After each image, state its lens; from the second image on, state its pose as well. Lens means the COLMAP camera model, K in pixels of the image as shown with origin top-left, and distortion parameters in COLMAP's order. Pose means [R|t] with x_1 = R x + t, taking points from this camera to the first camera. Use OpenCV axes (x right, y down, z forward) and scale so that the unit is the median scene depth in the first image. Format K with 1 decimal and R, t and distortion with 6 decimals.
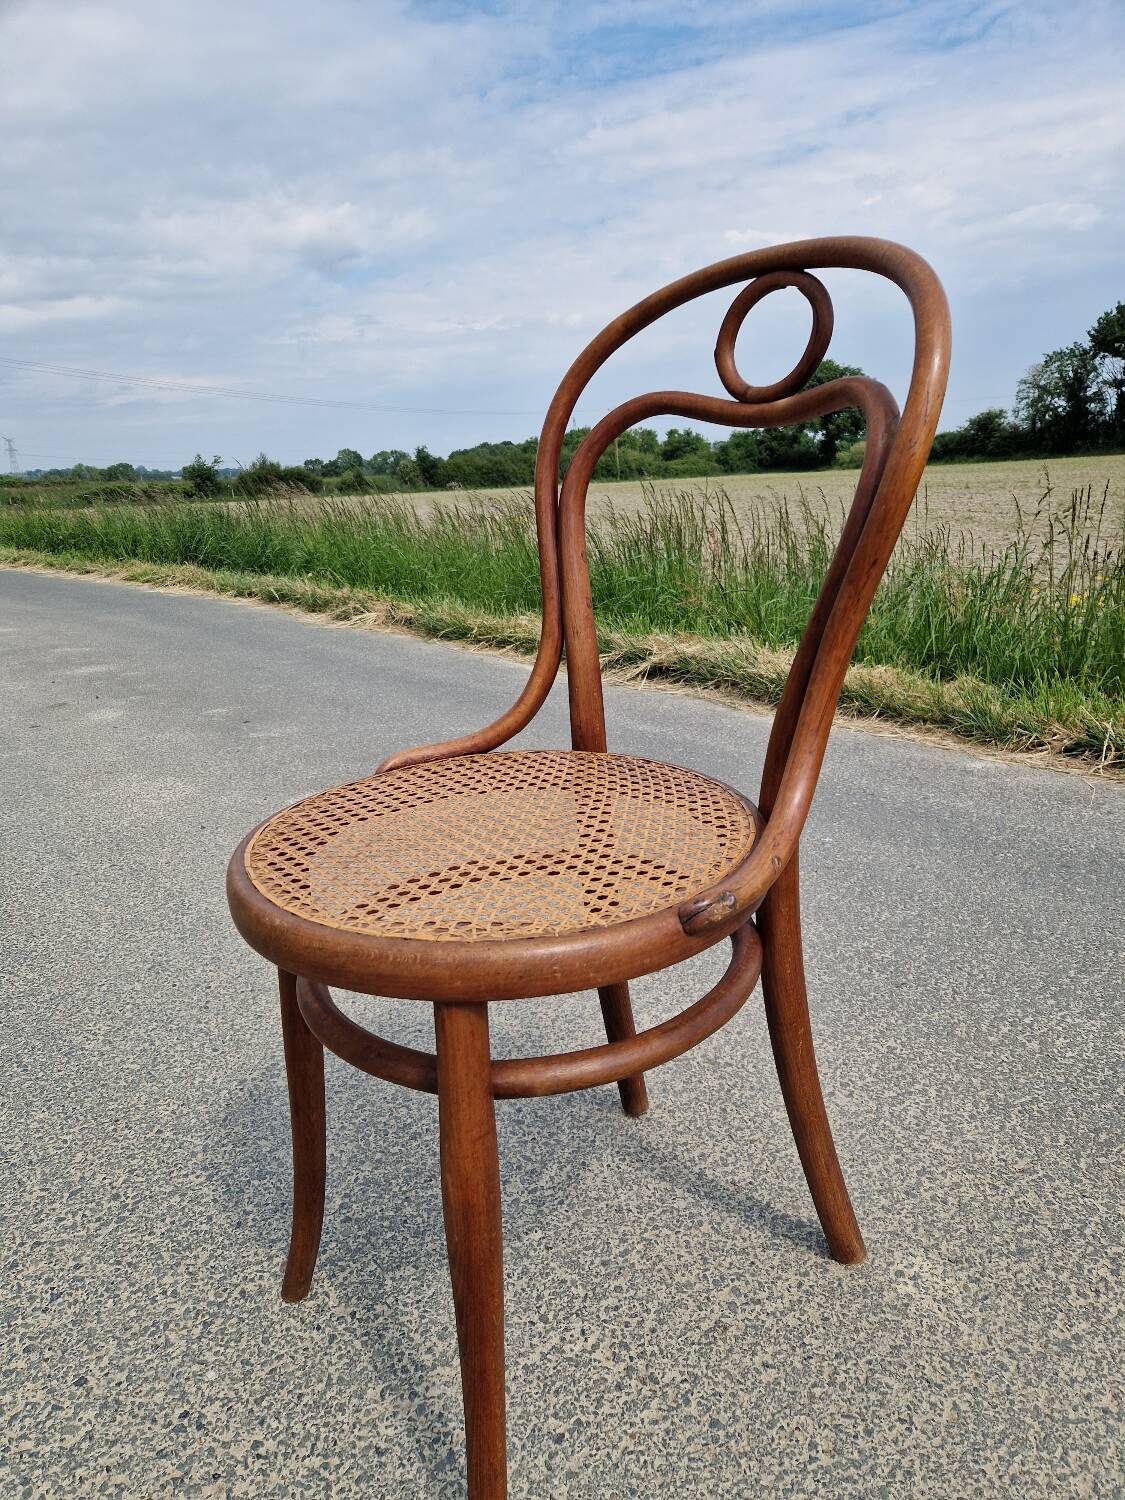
lens RADIAL K [[1015.3, 0, 567.5], [0, 1015.3, 756.5], [0, 0, 1]] dist [0.065820, -0.053847]
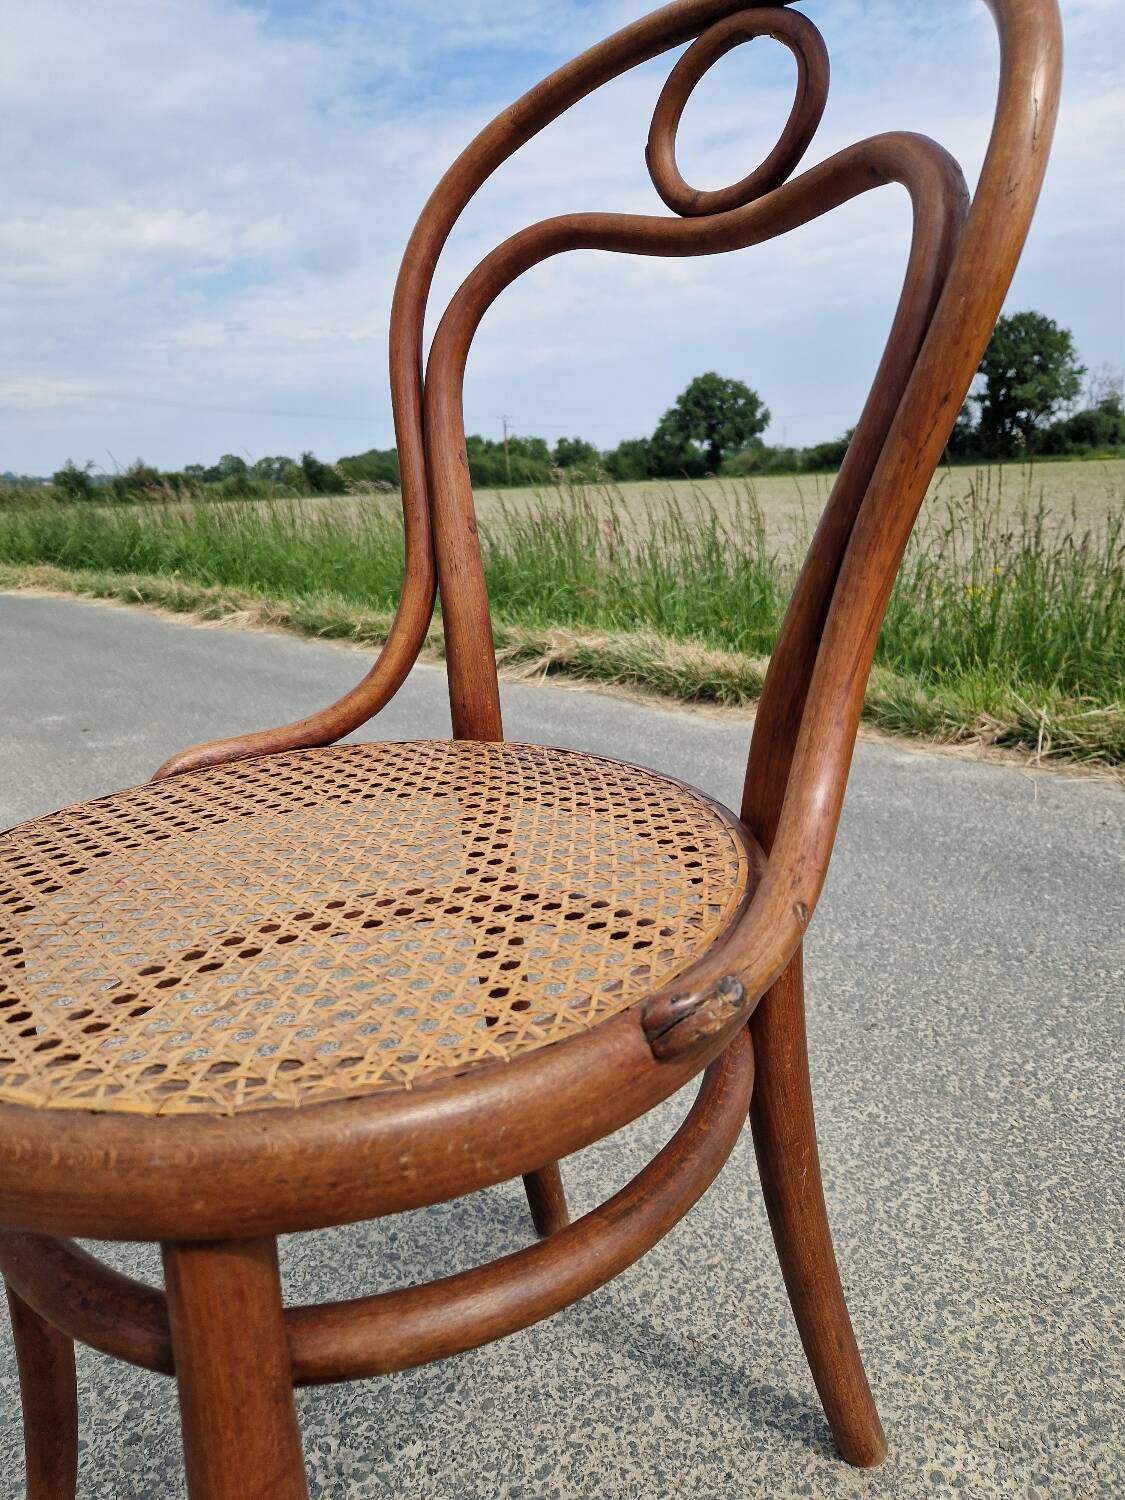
lens RADIAL K [[1017.0, 0, 562.2], [0, 1017.0, 738.3], [0, 0, 1]] dist [0.055444, -0.049462]
pose [[0.995185, -0.021144, 0.095711, 0.012189], [0.023546, 0.999434, -0.024039, 0.011336], [-0.095149, 0.026177, 0.995119, 0.298229]]
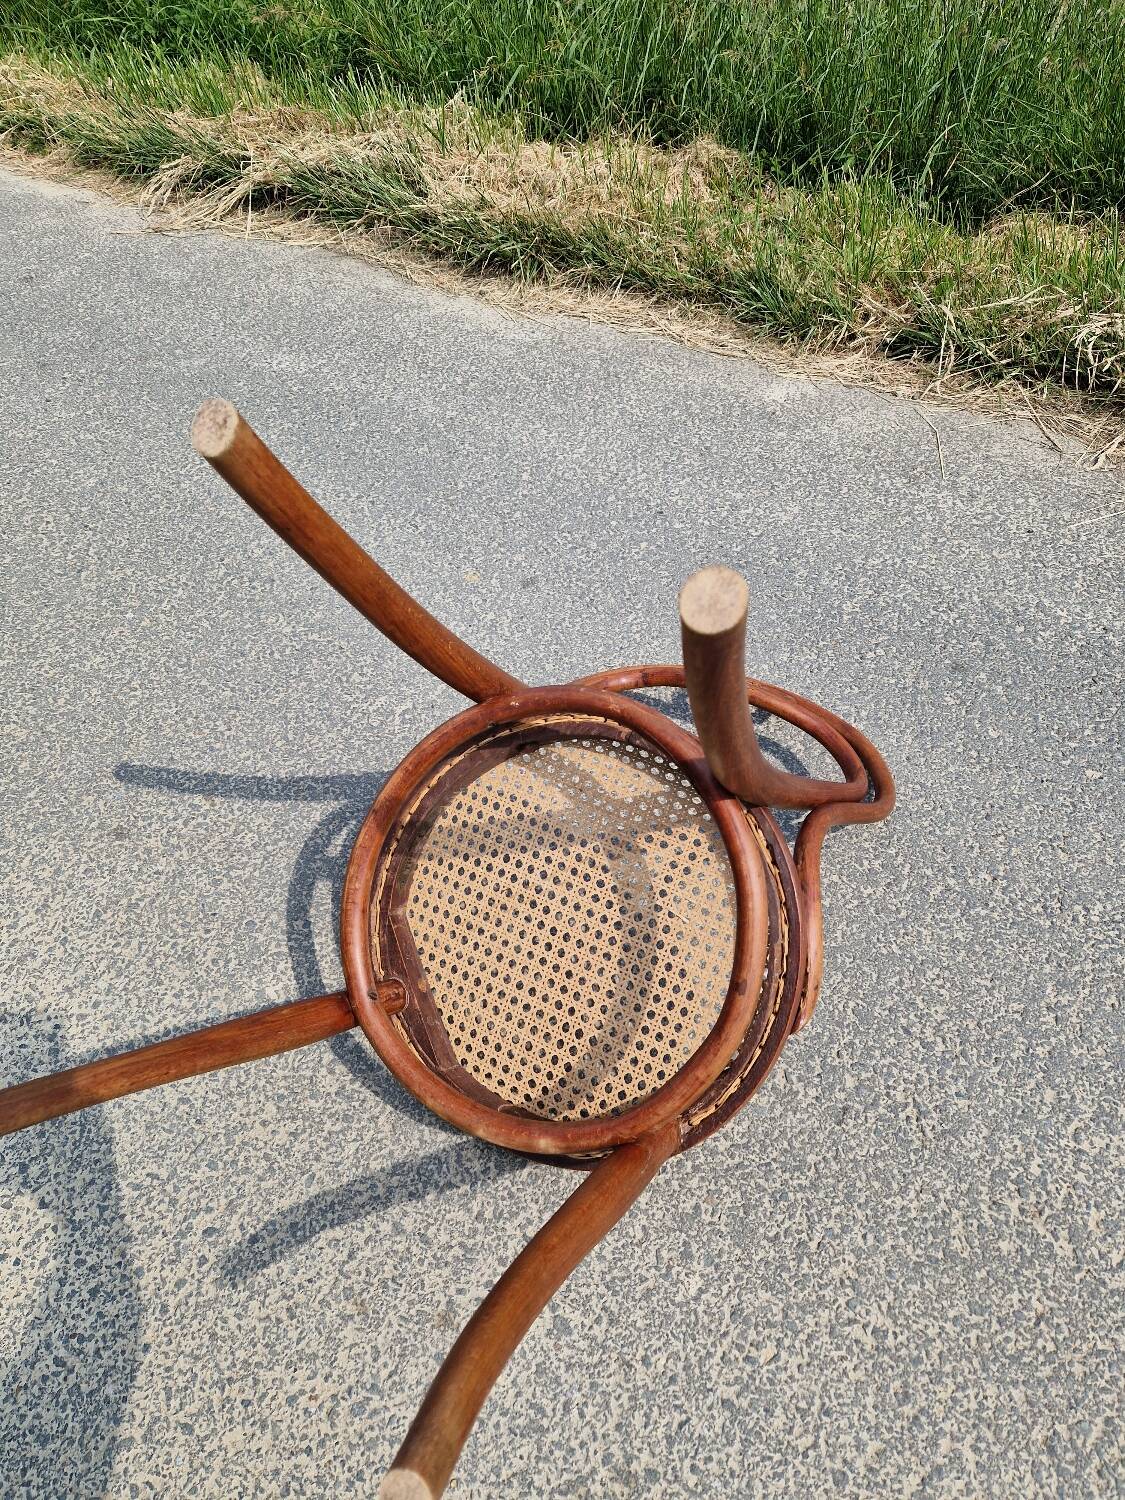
lens RADIAL K [[1015.3, 0, 567.5], [0, 1015.3, 756.5], [0, 0, 1]] dist [0.065820, -0.053847]
pose [[0.938328, -0.263581, 0.223756, 0.106466], [0.100009, 0.826414, 0.554111, -0.484191], [-0.330968, -0.497560, 0.801807, 0.917857]]
